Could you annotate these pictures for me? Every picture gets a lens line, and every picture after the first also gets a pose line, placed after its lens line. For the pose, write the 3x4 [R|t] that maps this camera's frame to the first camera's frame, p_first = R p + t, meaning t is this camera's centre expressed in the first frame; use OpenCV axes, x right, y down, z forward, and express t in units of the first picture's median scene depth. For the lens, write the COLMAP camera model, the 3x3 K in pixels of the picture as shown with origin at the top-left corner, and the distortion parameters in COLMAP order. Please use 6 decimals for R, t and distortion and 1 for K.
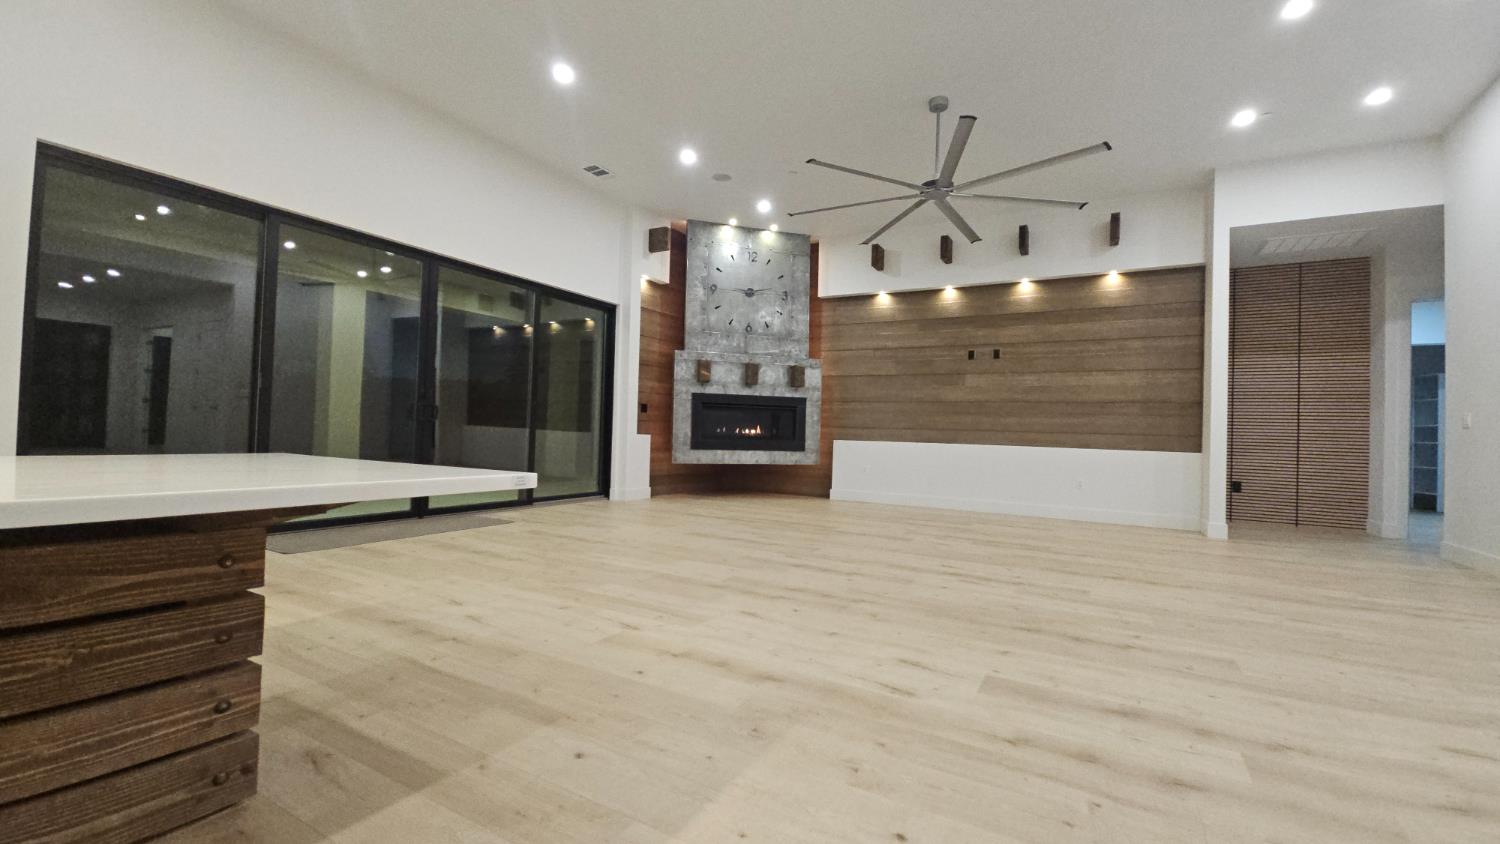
lens RADIAL K [[610.4, 0, 757.3], [0, 610.4, 414.1], [0, 0, 1]] dist [0.019034, 0.000014]
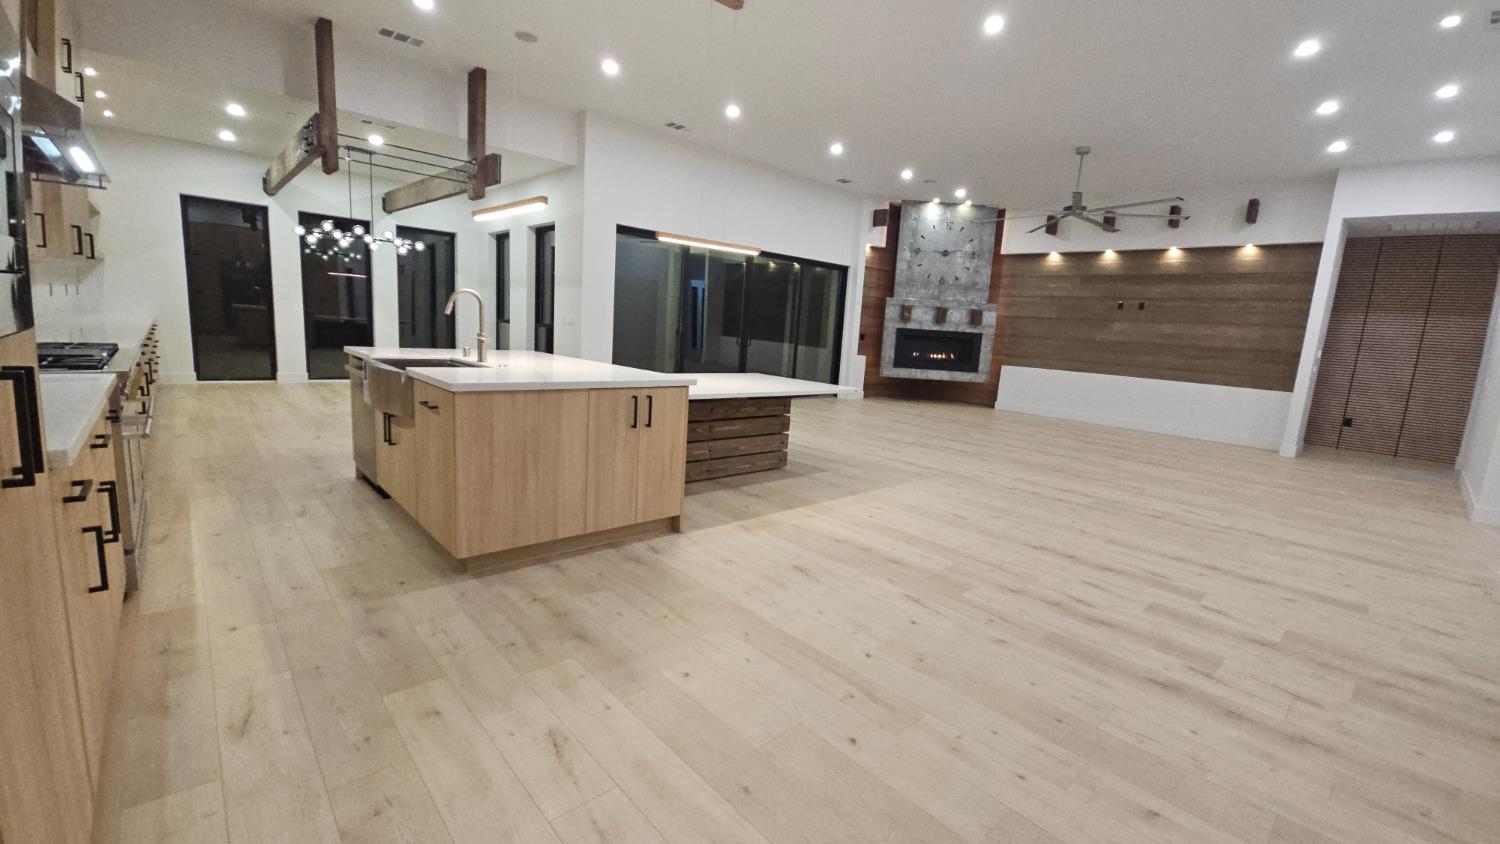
lens RADIAL K [[610.4, 0, 757.3], [0, 610.4, 414.1], [0, 0, 1]] dist [0.019034, 0.000014]
pose [[0.951202, 0.078112, -0.298517, 0.025087], [-0.029383, 0.985961, 0.164368, -0.060045], [0.307166, -0.147576, 0.940144, -0.469688]]
